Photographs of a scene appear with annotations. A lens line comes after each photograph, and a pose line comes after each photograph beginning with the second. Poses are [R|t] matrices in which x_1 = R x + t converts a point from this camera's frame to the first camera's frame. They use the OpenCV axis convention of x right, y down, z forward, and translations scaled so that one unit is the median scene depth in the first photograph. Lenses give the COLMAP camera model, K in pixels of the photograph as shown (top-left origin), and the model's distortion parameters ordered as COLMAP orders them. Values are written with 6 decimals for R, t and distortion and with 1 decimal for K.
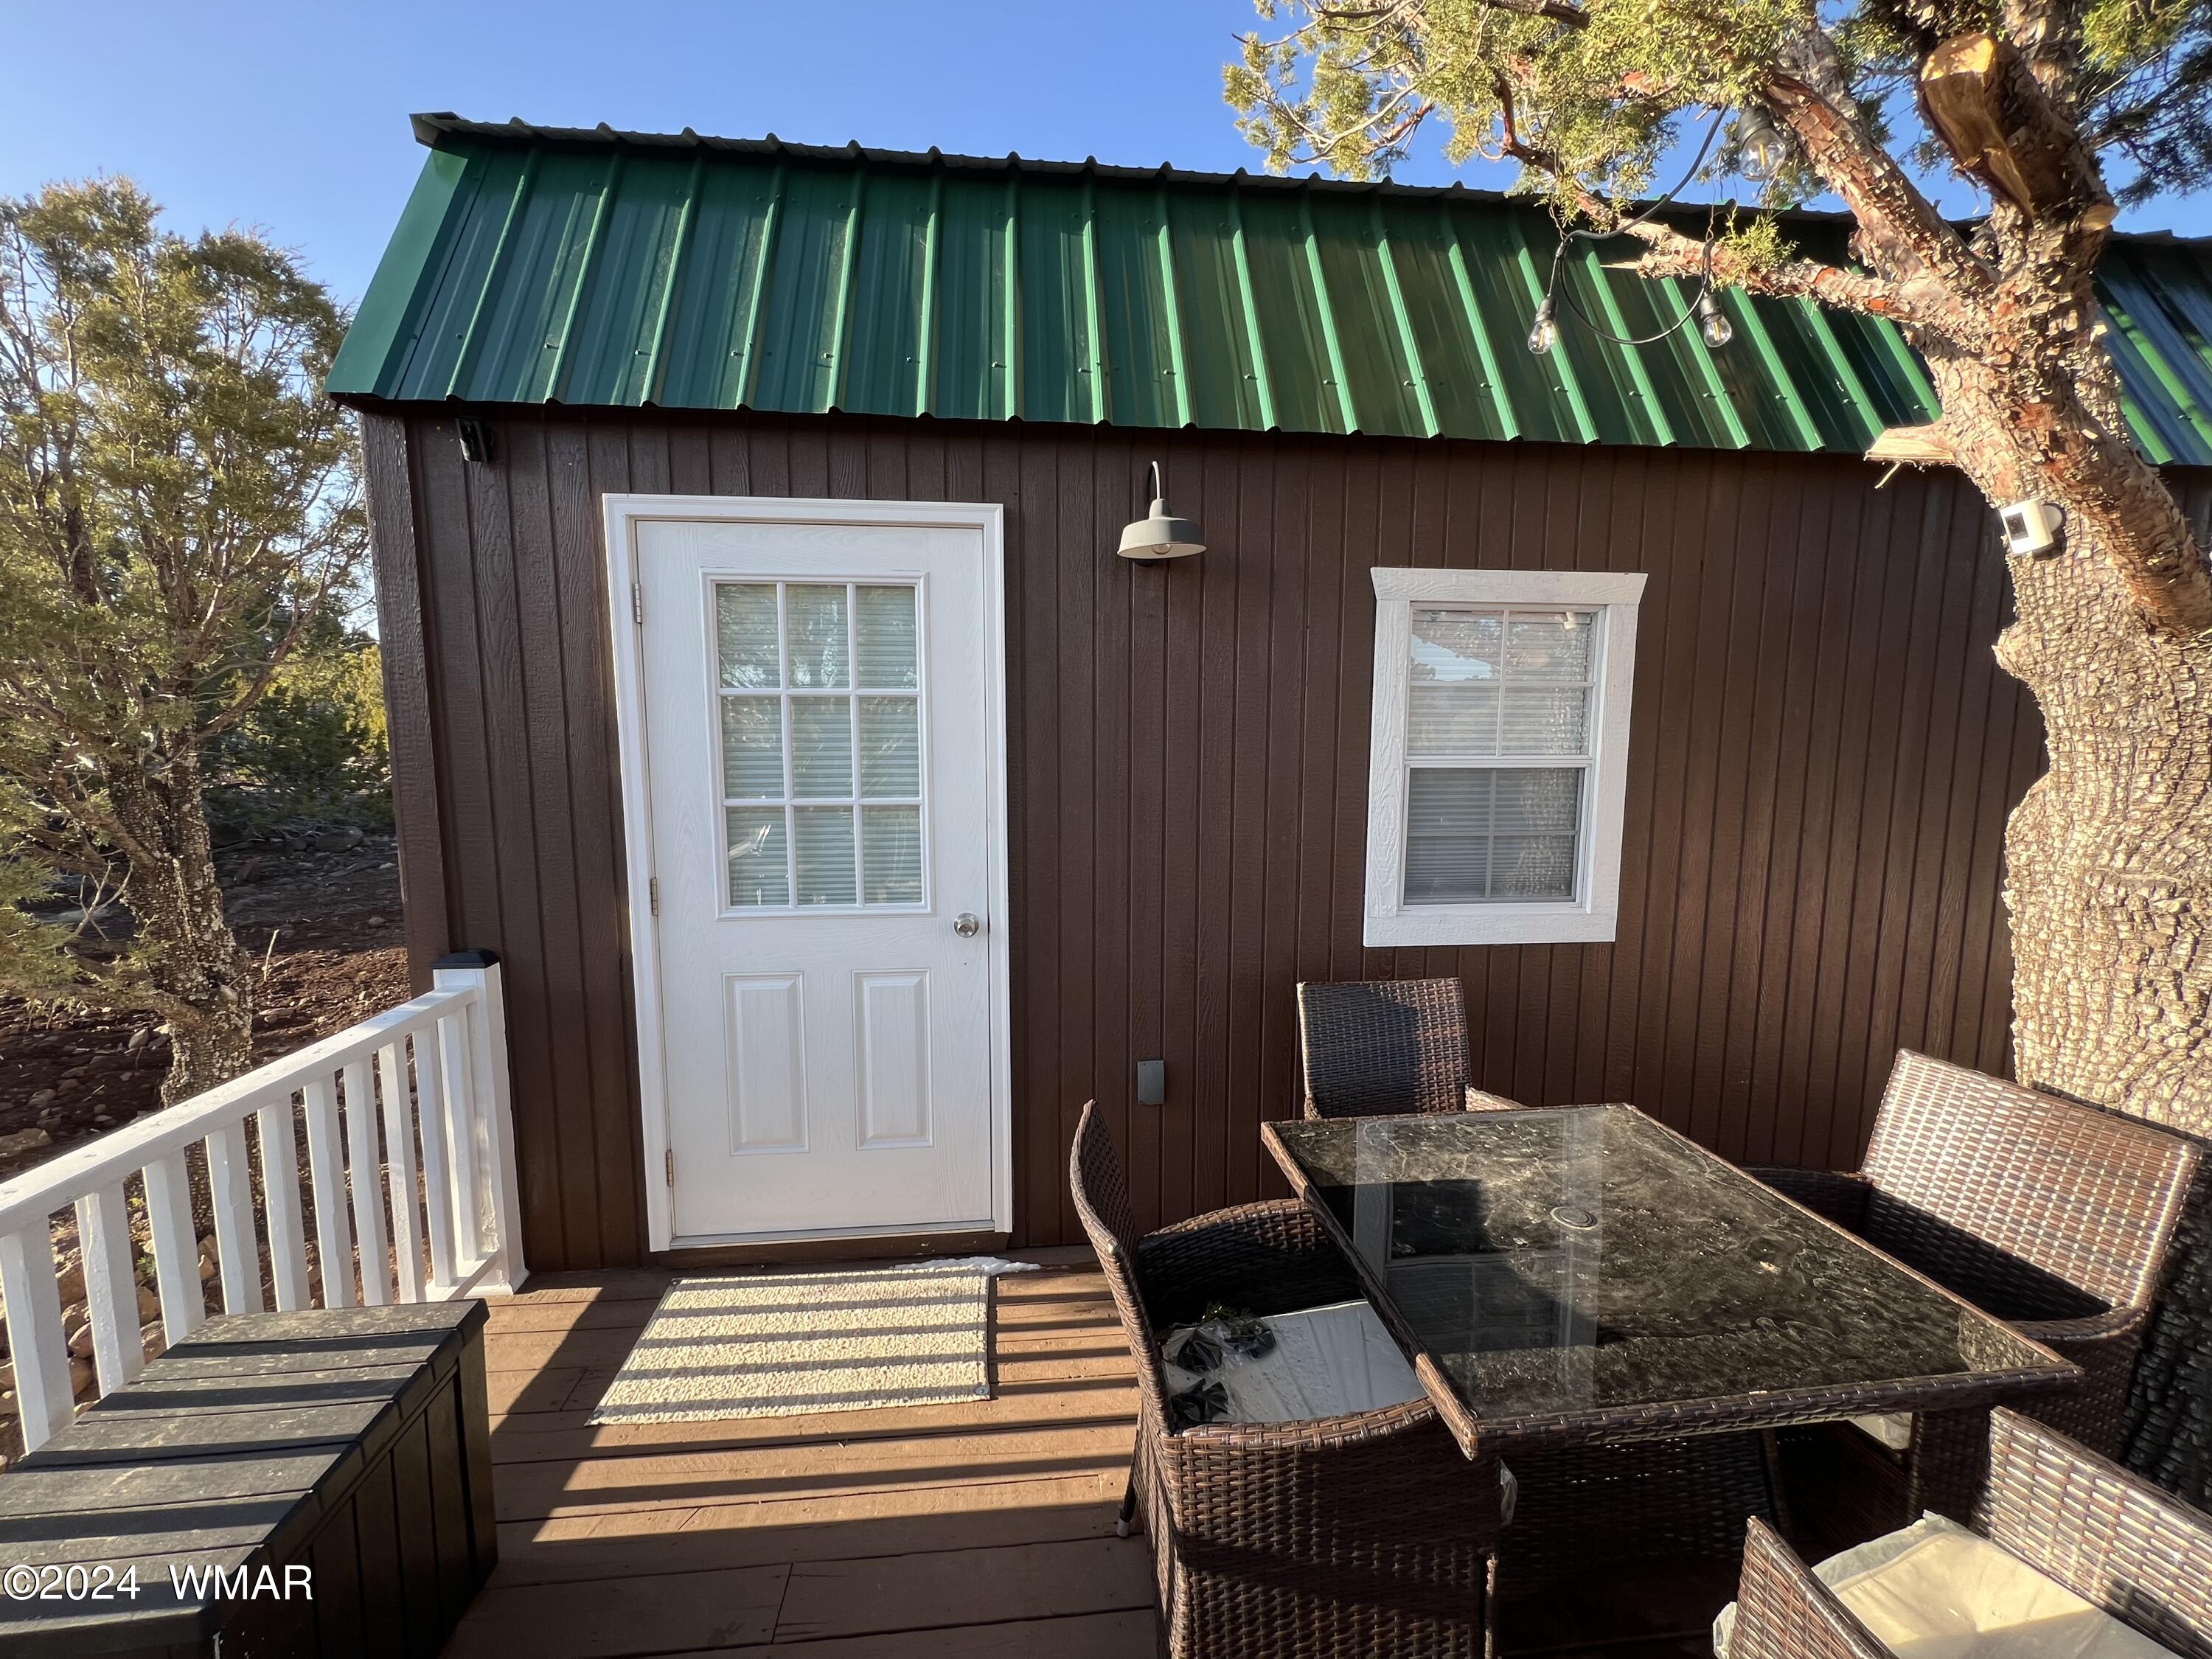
lens RADIAL K [[880.6, 0, 1105.2], [0, 880.6, 823.3], [0, 0, 1]] dist [-0.001888, 0.000403]
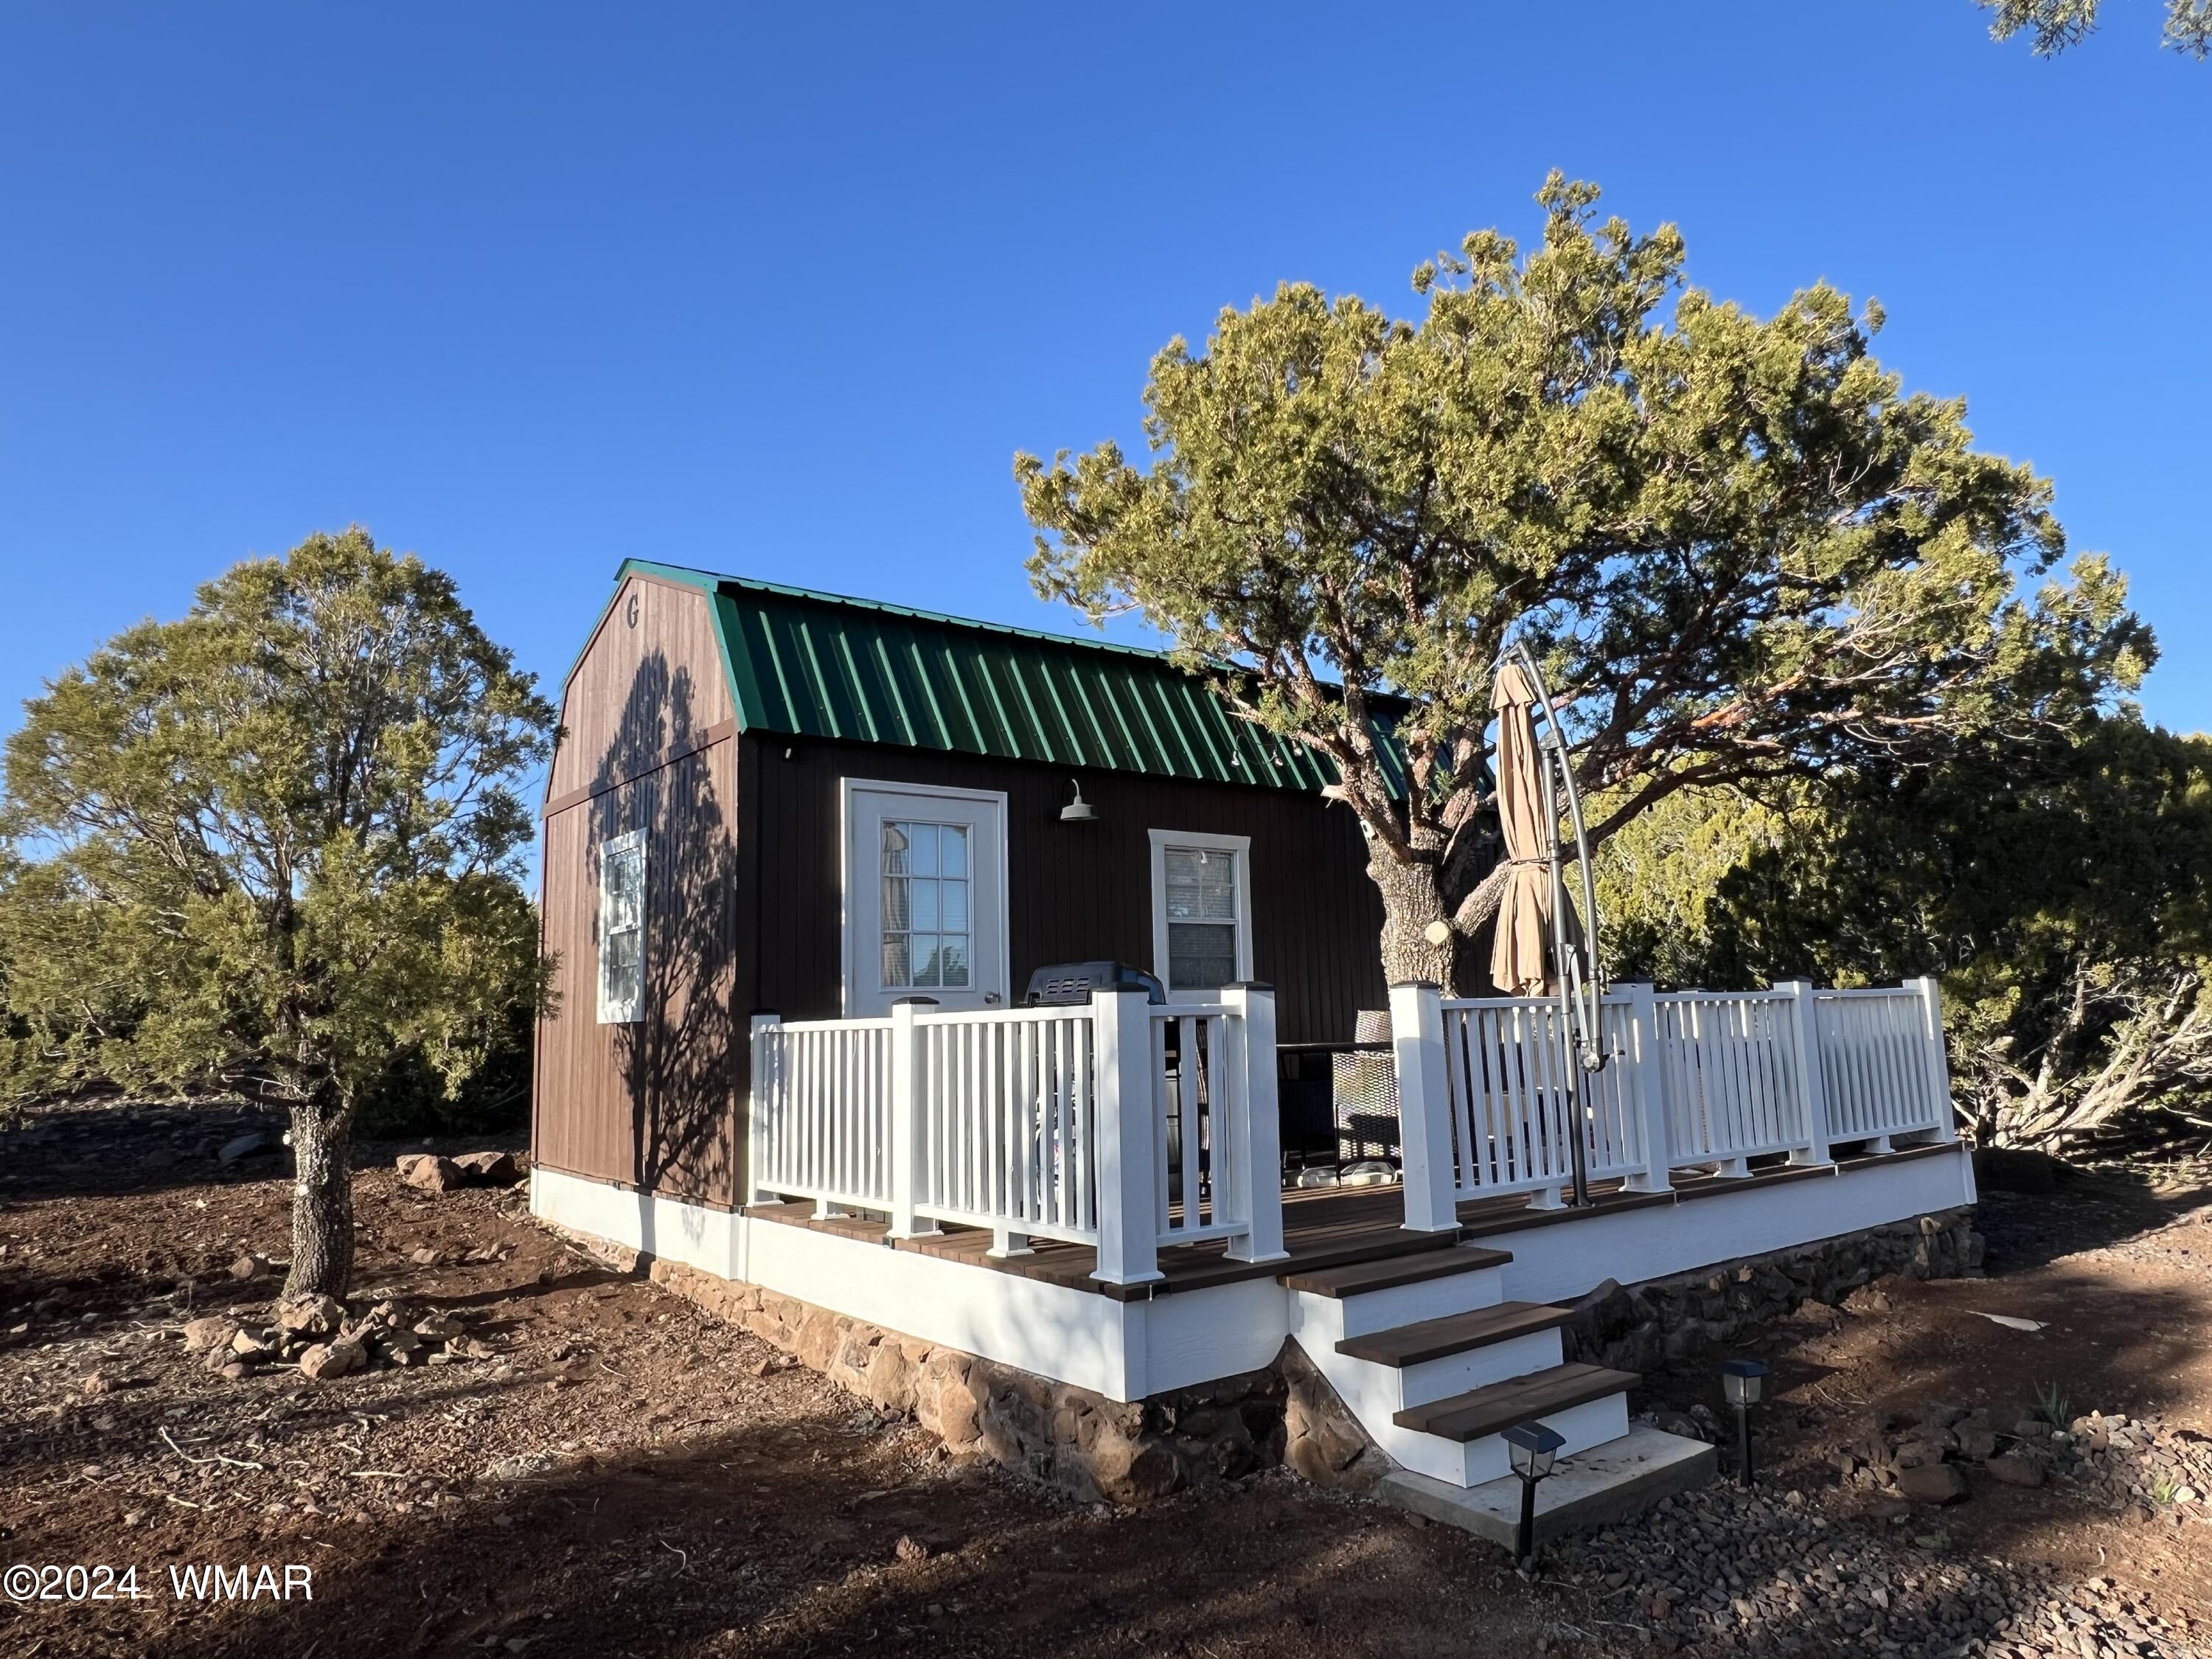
lens RADIAL K [[1417.0, 0, 1110.1], [0, 1417.0, 821.9], [0, 0, 1]] dist [-0.011776, 0.004503]
pose [[0.855131, 0.049376, 0.516055, -1.649779], [0.085111, 0.968575, -0.233706, 0.520828], [-0.511378, 0.243771, 0.824056, -1.907942]]
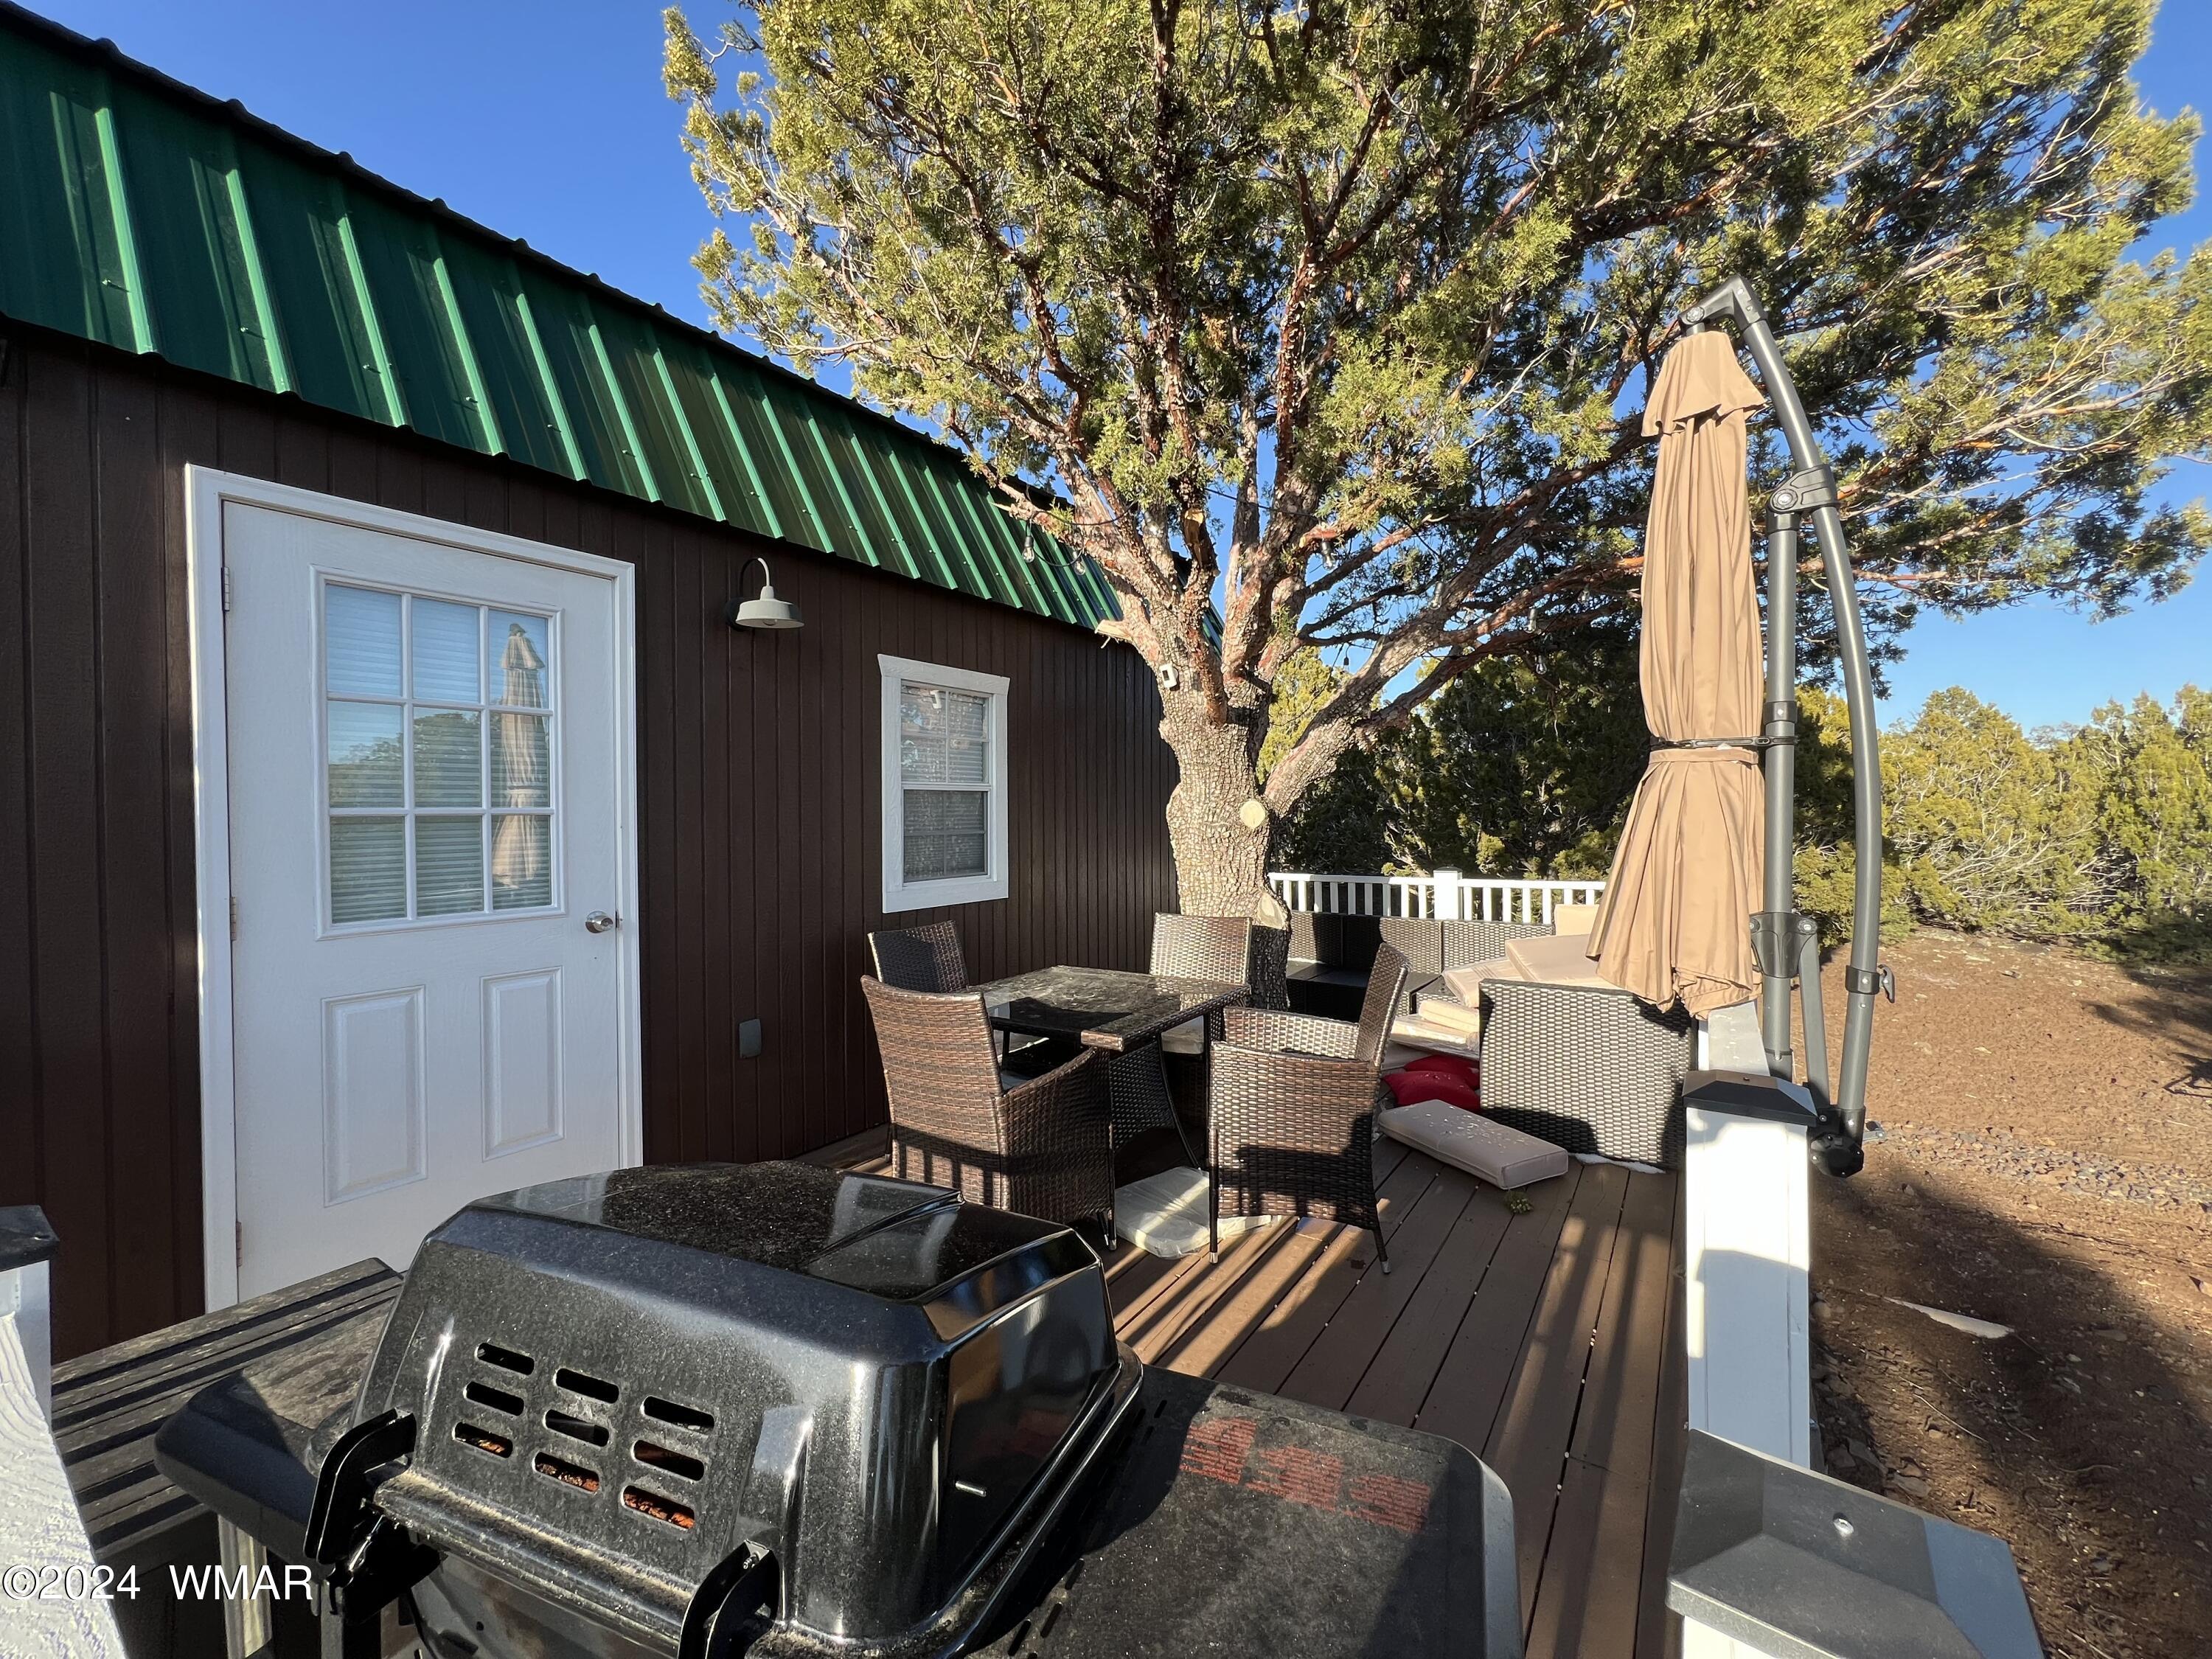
lens RADIAL K [[880.6, 0, 1105.5], [0, 880.6, 826.1], [0, 0, 1]] dist [-0.001888, 0.000403]
pose [[0.644138, -0.019957, 0.764649, -0.627636], [0.092052, 0.994417, -0.051590, 0.117482], [-0.759350, 0.103618, 0.642379, -0.231960]]
